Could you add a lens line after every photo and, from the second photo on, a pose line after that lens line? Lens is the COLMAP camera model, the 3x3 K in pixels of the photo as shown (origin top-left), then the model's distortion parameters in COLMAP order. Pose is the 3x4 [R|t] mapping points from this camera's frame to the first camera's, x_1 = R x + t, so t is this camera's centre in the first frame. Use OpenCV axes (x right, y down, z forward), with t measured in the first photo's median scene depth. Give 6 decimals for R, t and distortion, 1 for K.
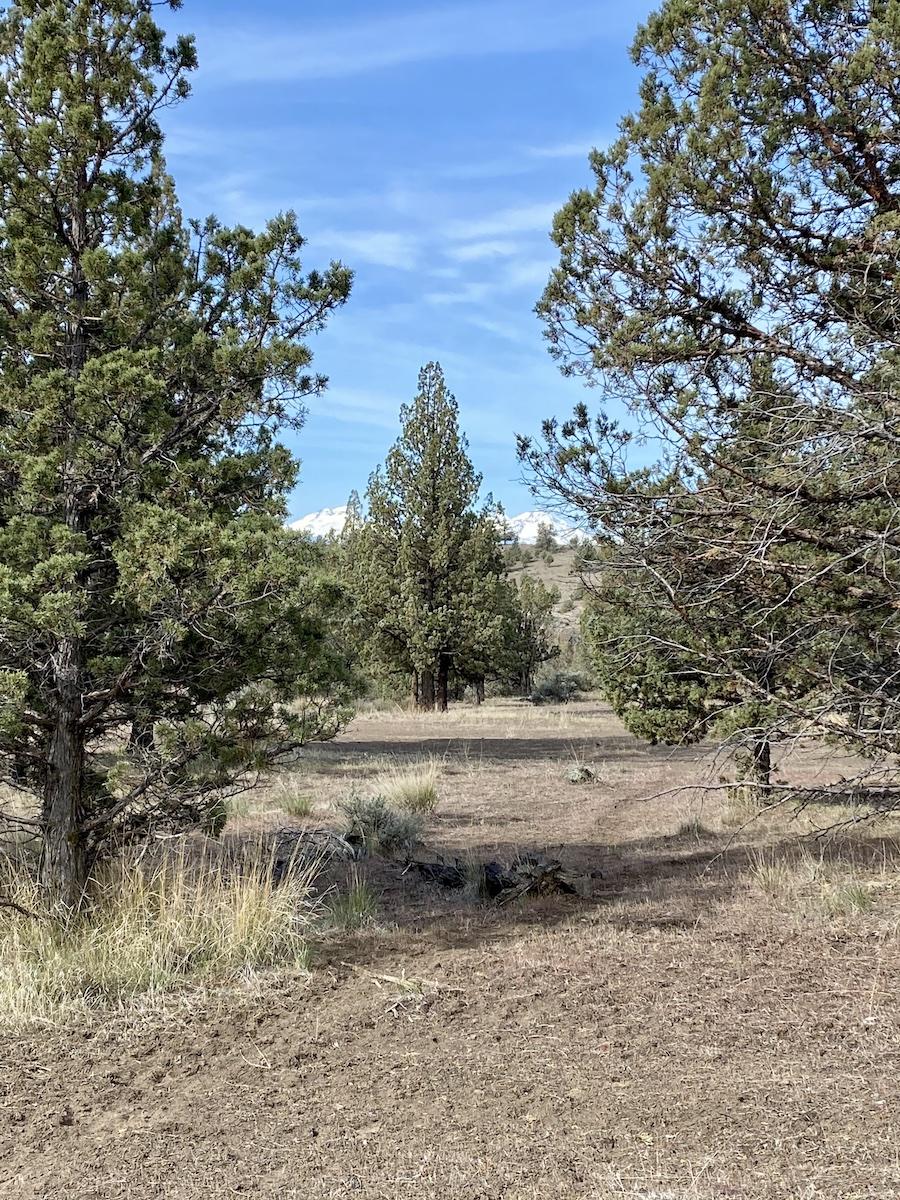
lens RADIAL K [[1743.6, 0, 450.0], [0, 1743.6, 600.0], [0, 0, 1]] dist [0.006268, 0.008425]
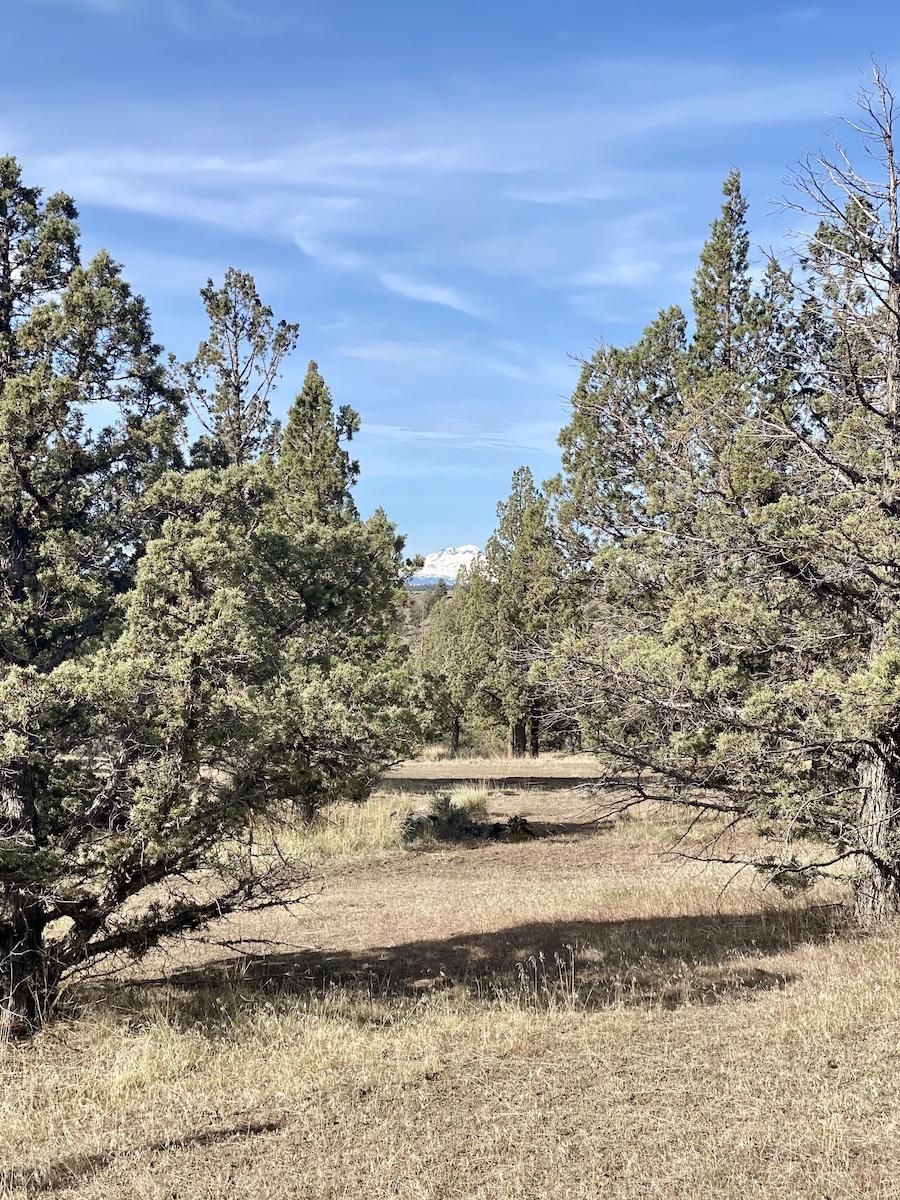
lens RADIAL K [[1895.7, 0, 450.0], [0, 1895.7, 600.0], [0, 0, 1]] dist [0.021043, 0.295630]
pose [[0.997489, -0.001905, -0.070792, 0.031985], [0.000309, 0.999746, -0.022553, -0.015353], [0.070817, 0.022474, 0.997236, -0.310280]]
